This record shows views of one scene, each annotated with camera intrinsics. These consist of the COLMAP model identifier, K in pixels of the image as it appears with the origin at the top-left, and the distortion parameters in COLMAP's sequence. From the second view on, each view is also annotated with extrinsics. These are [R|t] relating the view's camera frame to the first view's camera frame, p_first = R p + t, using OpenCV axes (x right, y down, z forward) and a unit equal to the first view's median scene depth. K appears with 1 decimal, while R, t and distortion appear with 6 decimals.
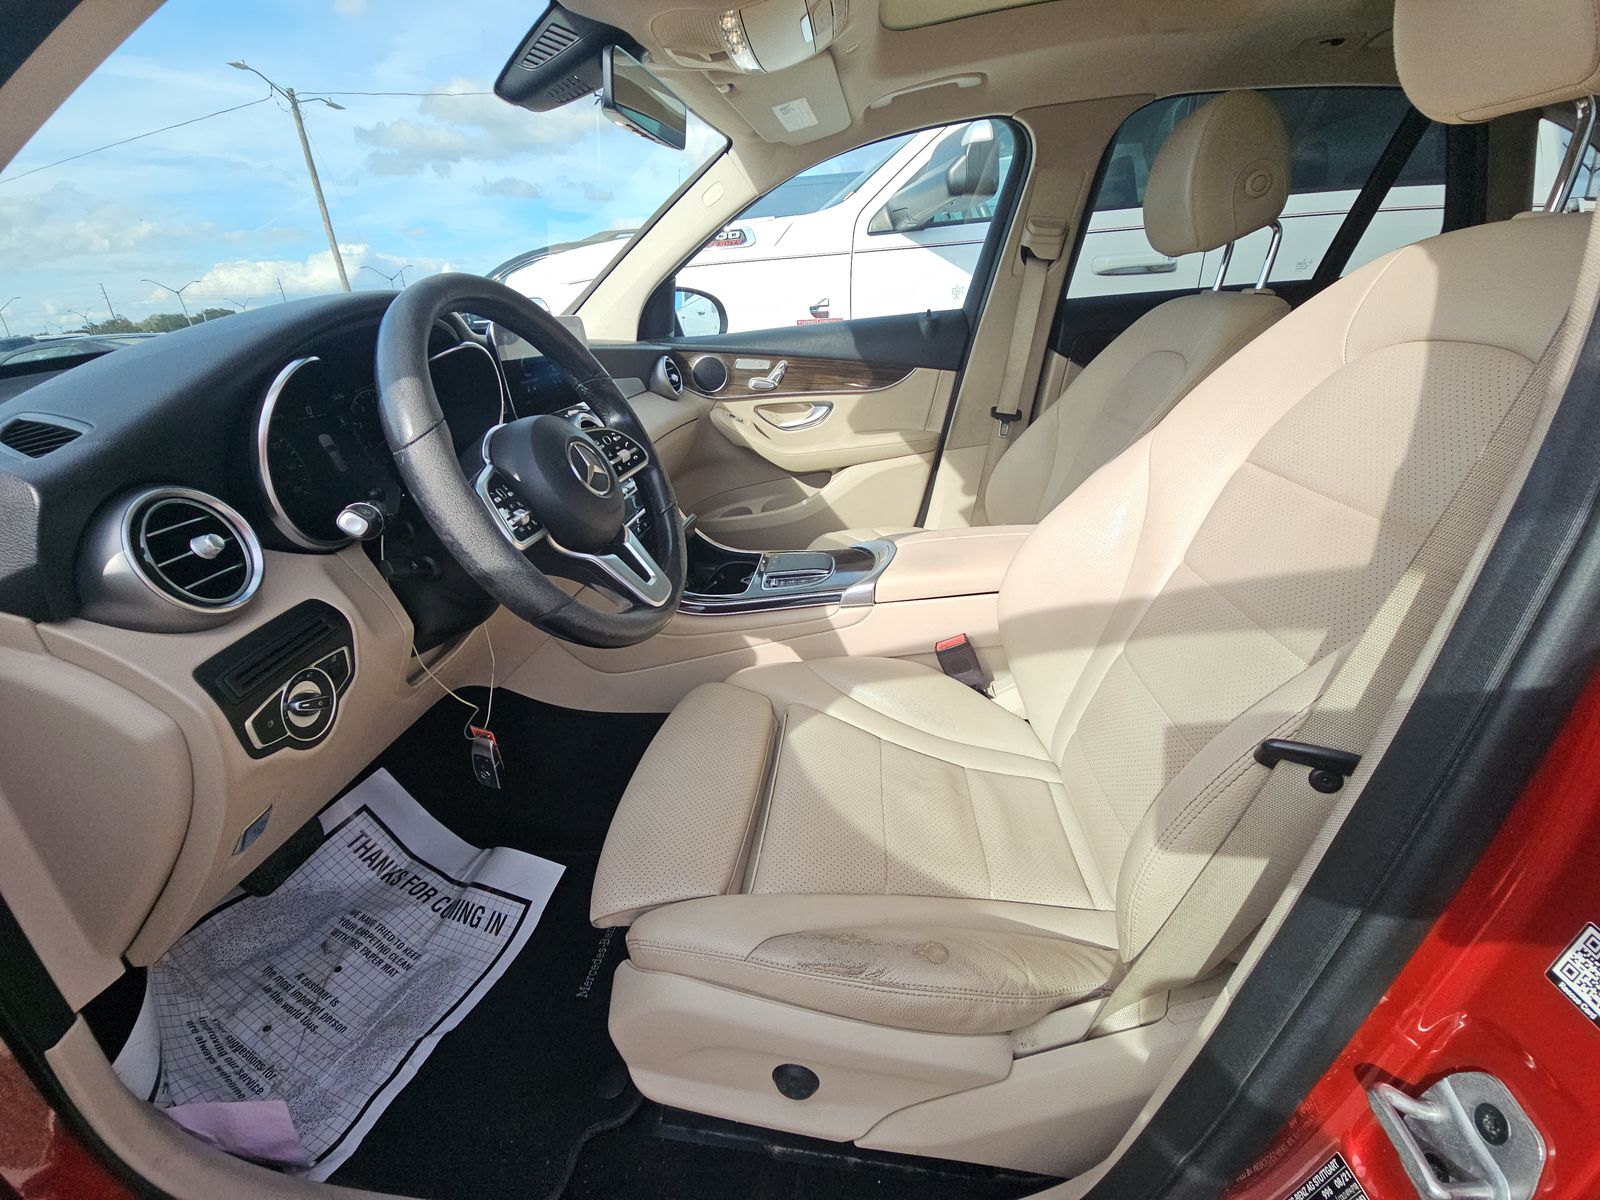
lens RADIAL K [[640.0, 0, 797.7], [0, 640.0, 601.1], [0, 0, 1]] dist [-0.000239, -0.004812]
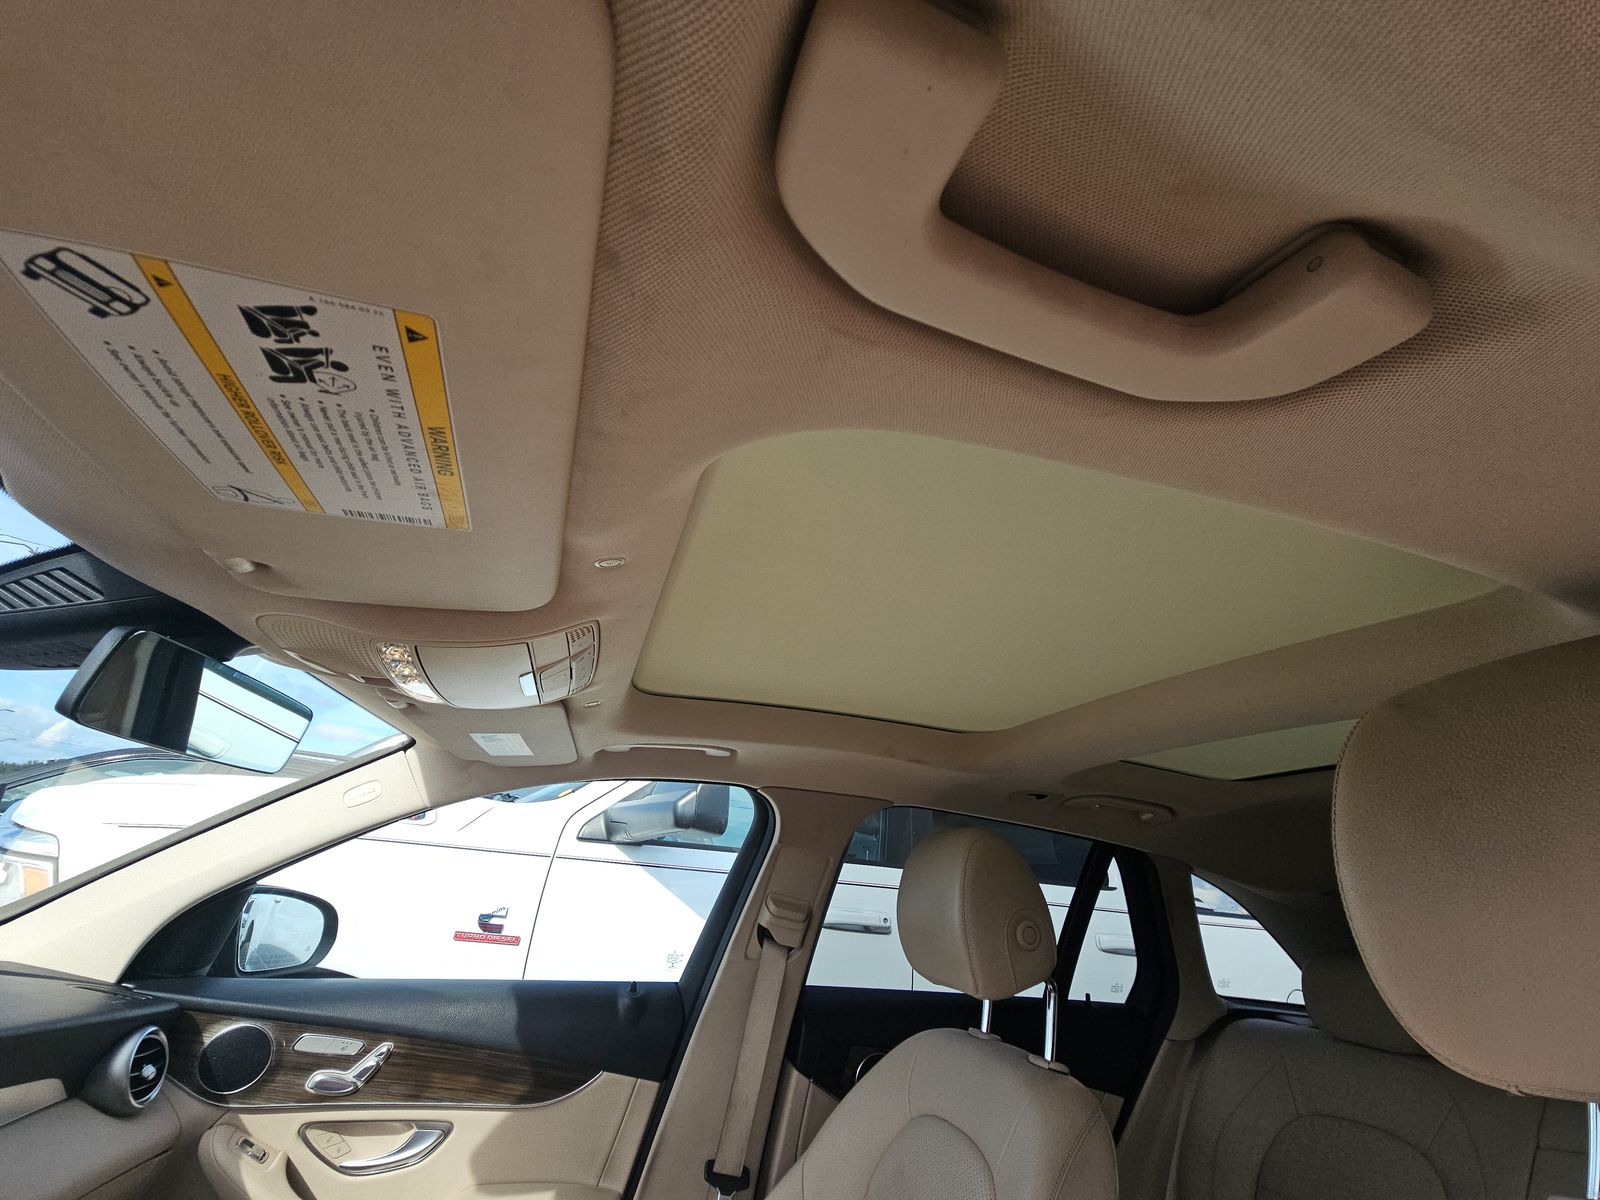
lens RADIAL K [[640.0, 0, 797.7], [0, 640.0, 601.1], [0, 0, 1]] dist [-0.000239, -0.004812]
pose [[0.902385, 0.292408, 0.316542, 0.014754], [0.036542, 0.679987, -0.732313, -0.204378], [-0.429379, 0.672395, 0.602925, 0.182660]]
